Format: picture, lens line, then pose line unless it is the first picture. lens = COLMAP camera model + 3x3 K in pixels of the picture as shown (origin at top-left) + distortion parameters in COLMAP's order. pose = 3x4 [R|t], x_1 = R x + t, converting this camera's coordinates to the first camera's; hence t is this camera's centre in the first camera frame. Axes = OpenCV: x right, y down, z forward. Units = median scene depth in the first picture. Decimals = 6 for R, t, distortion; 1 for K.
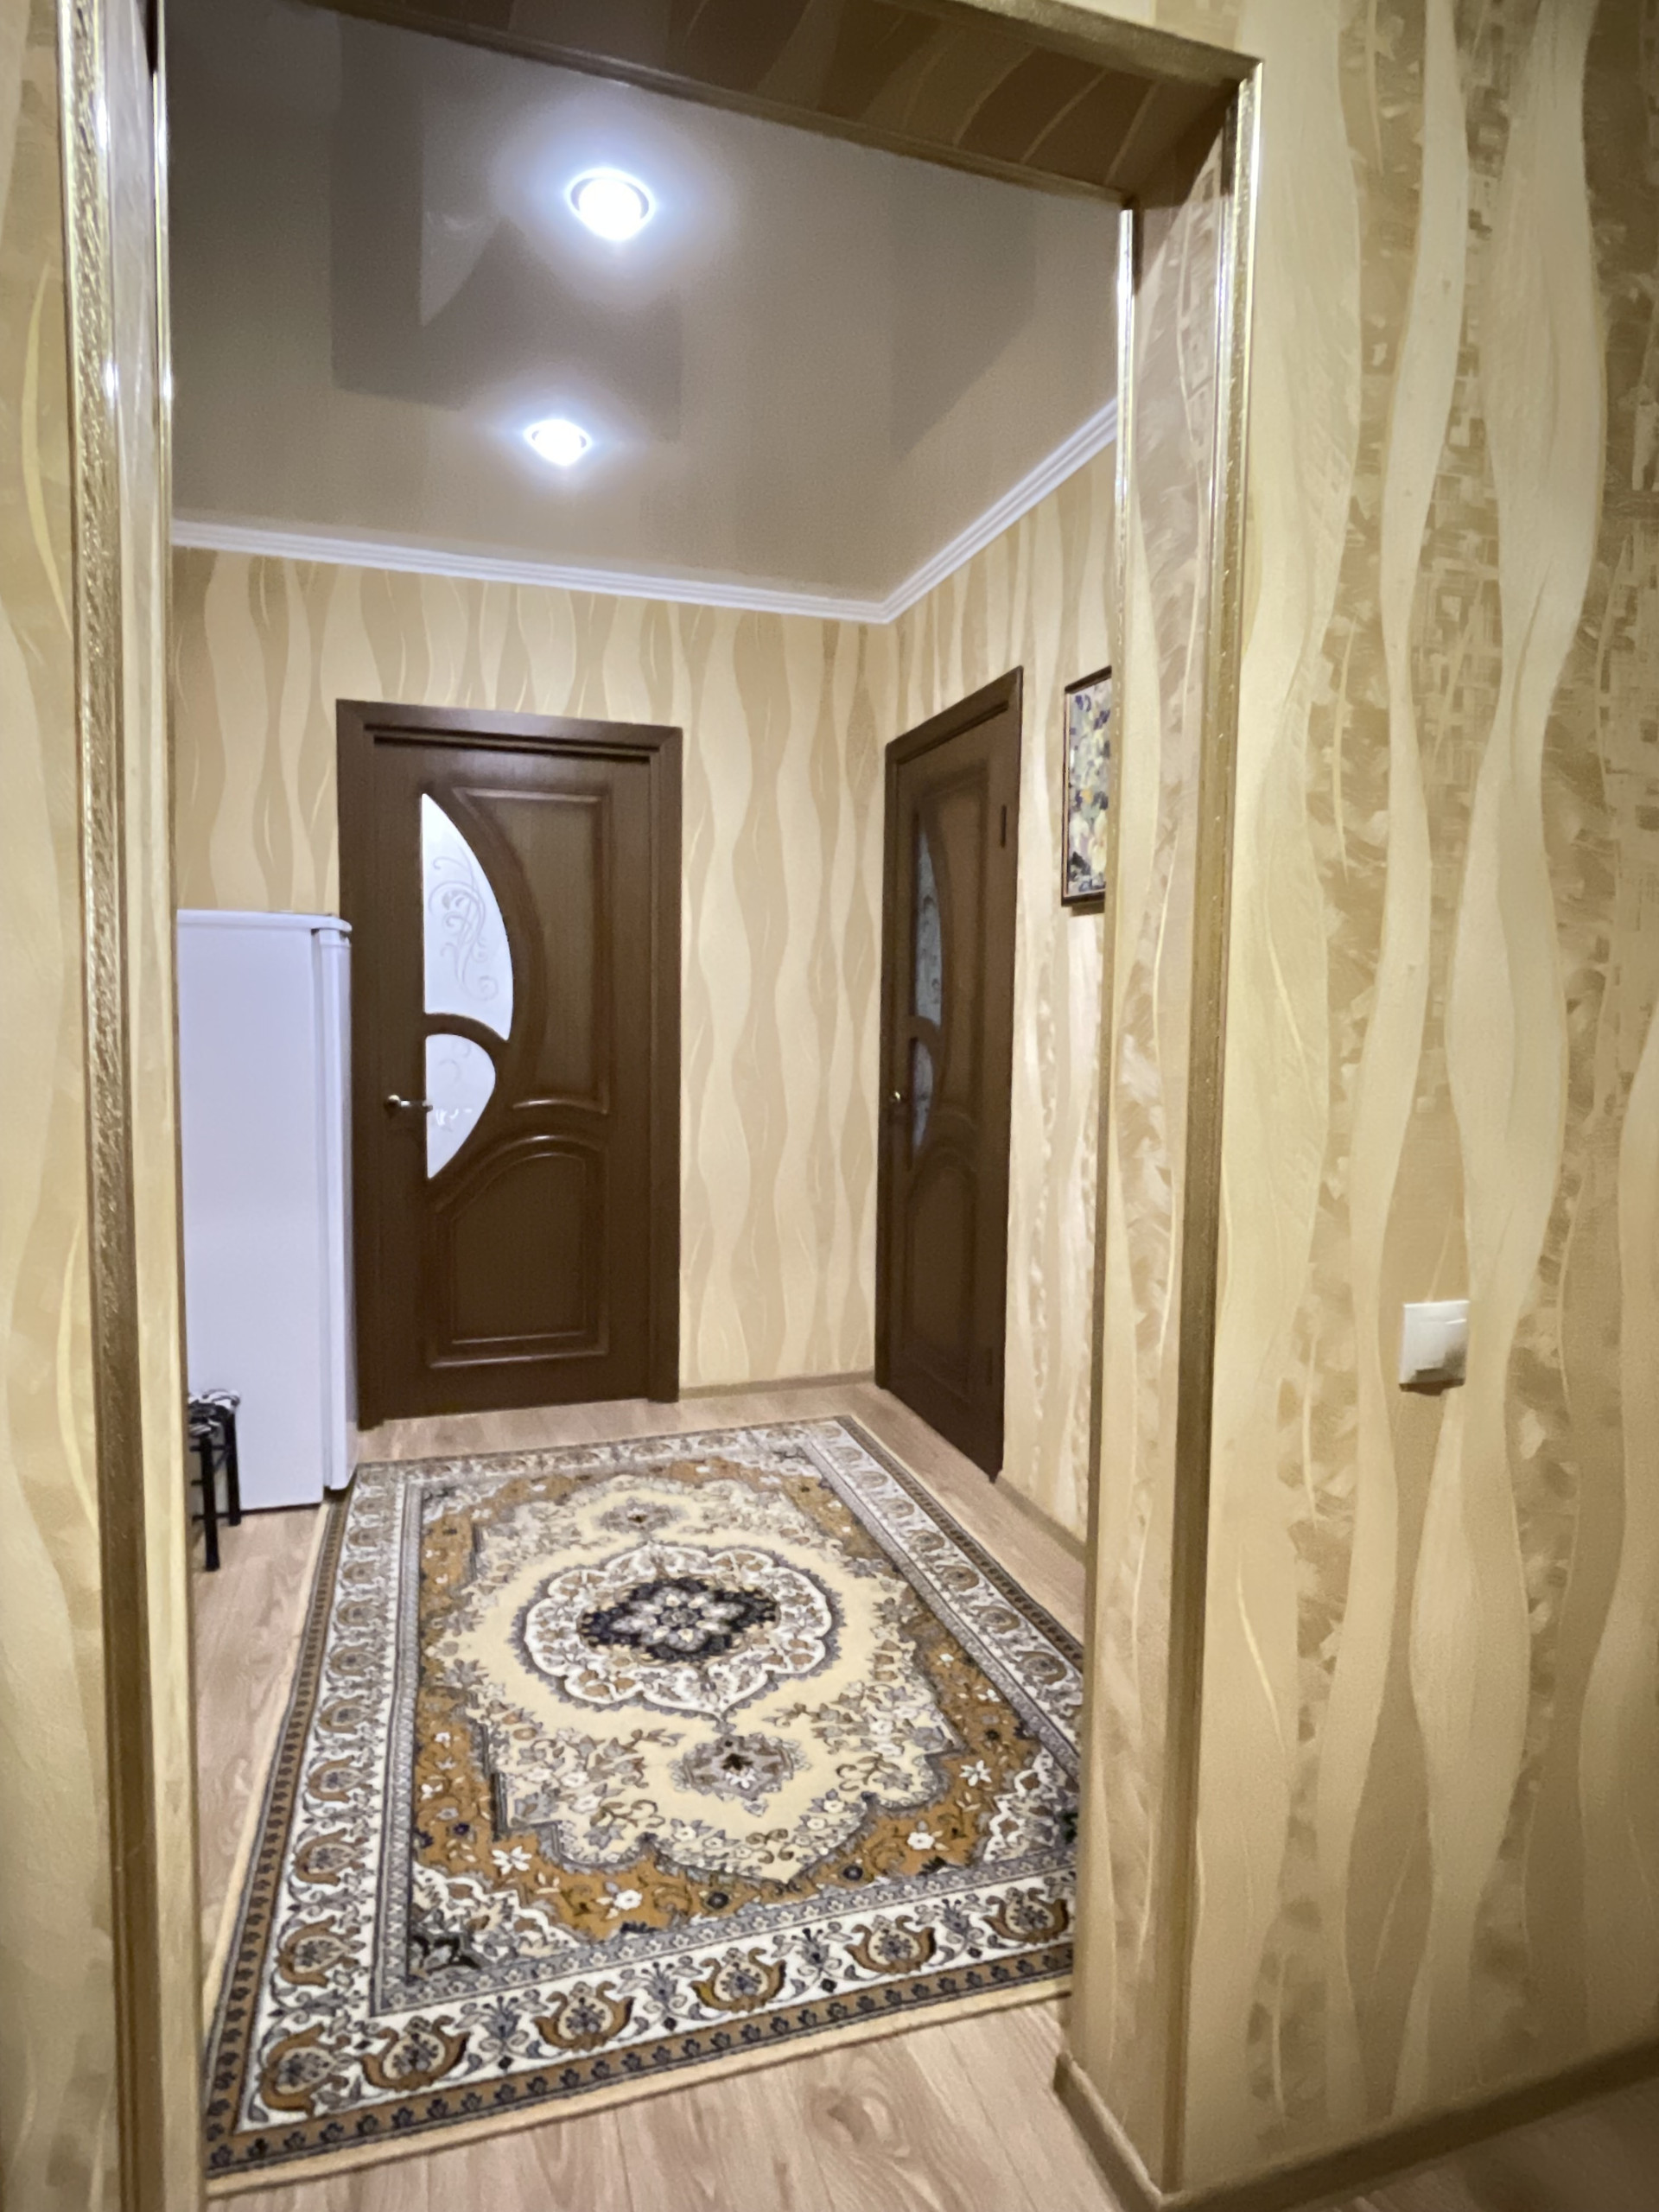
lens RADIAL K [[1243.6, 0, 829.1], [0, 1243.6, 1102.2], [0, 0, 1]] dist [0.002773, 0.000475]
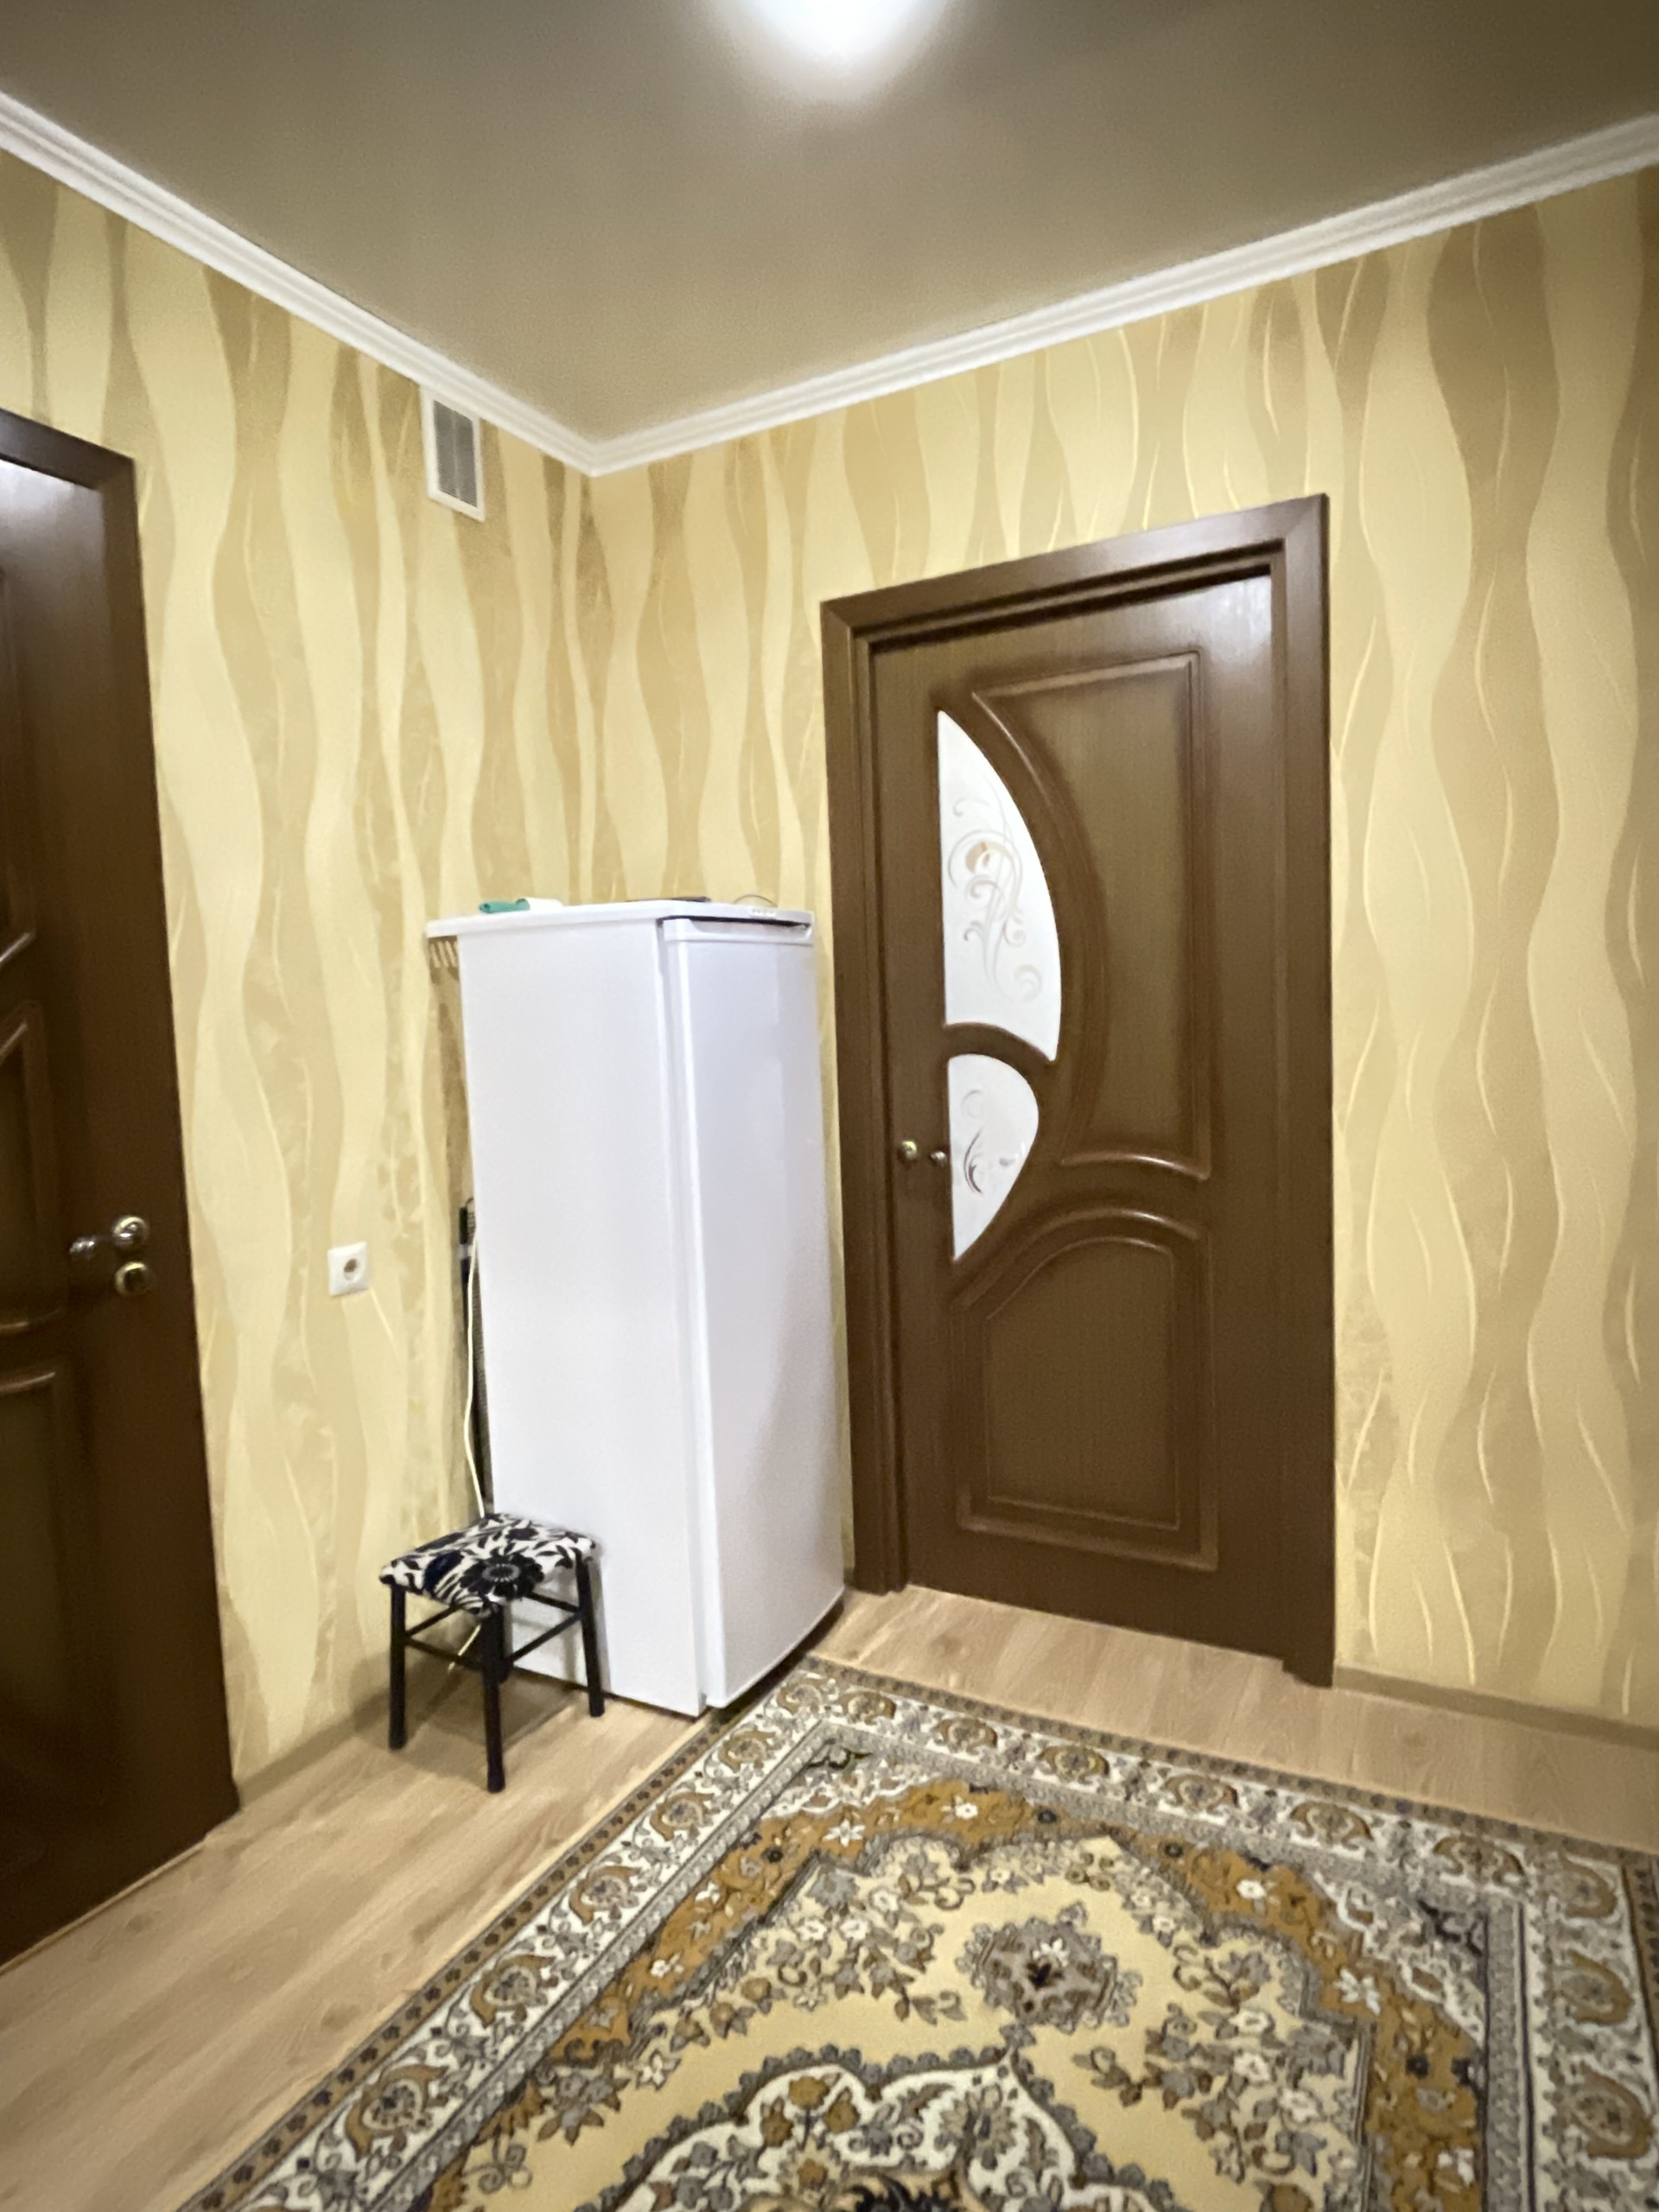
lens RADIAL K [[1243.6, 0, 830.8], [0, 1243.6, 1106.1], [0, 0, 1]] dist [0.002773, 0.000475]
pose [[0.699721, 0.011535, -0.714324, 0.141347], [-0.005670, 0.999928, 0.010593, -0.035847], [0.714394, -0.003362, 0.699735, 0.505603]]
